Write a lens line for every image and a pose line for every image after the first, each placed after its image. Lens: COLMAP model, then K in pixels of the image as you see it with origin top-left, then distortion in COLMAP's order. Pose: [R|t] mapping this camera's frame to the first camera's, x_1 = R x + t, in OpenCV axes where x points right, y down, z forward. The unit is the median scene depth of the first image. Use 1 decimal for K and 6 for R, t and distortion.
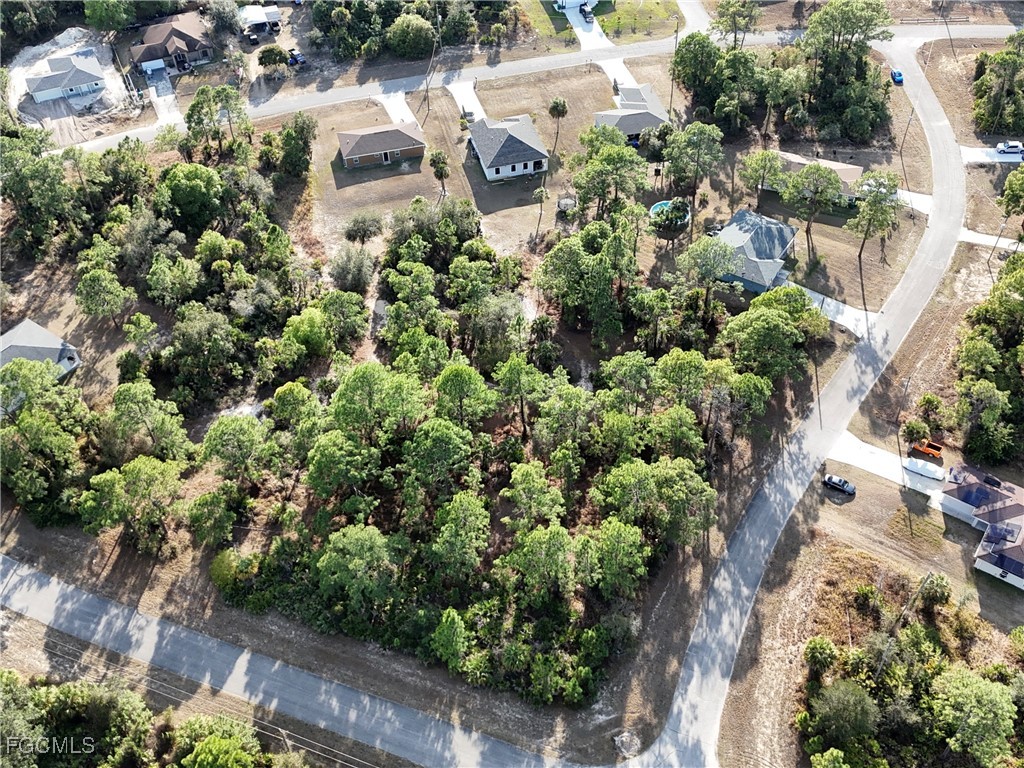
lens RADIAL K [[1008.6, 0, 506.2], [0, 1008.6, 384.3], [0, 0, 1]] dist [0.025458, 0.000000]
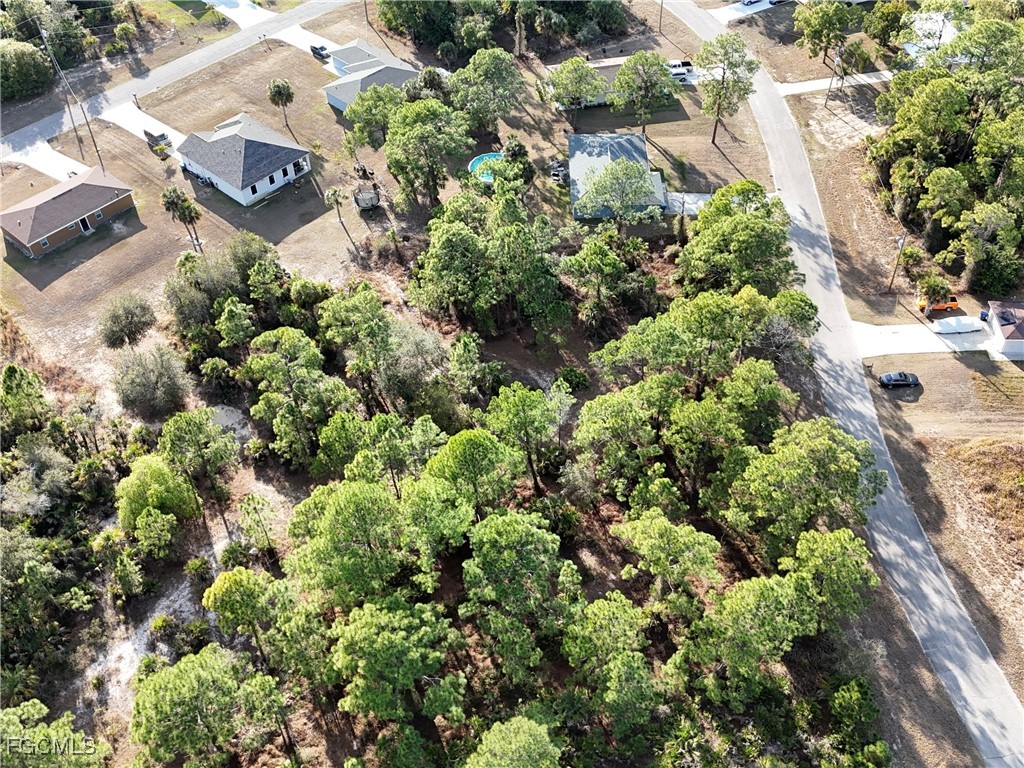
lens RADIAL K [[1008.6, 0, 512.3], [0, 1008.6, 384.8], [0, 0, 1]] dist [0.025458, 0.000000]
pose [[0.837586, -0.387432, 0.385158, -0.202422], [0.392988, 0.917038, 0.067839, -0.061489], [-0.379487, 0.094541, 0.920354, 0.283538]]
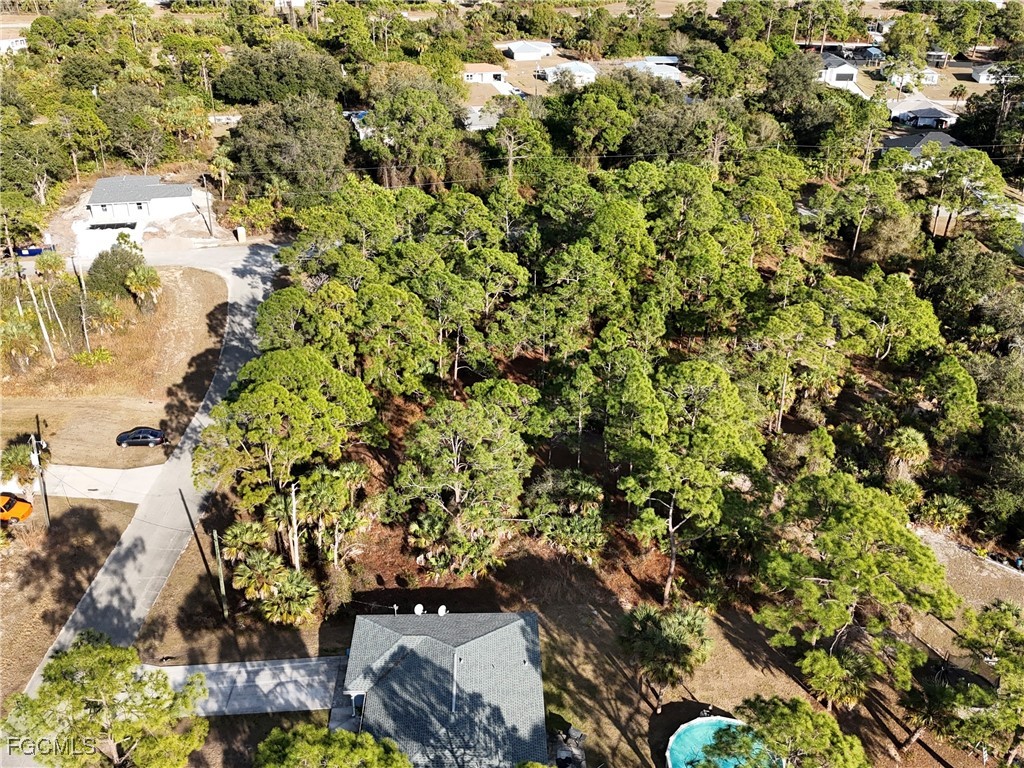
lens RADIAL K [[1008.6, 0, 512.3], [0, 1008.6, 385.9], [0, 0, 1]] dist [0.025458, 0.000000]
pose [[-0.821046, 0.275831, -0.499801, 0.362359], [-0.407143, 0.330759, 0.851371, -0.479188], [0.400148, 0.902505, -0.159265, 0.933562]]
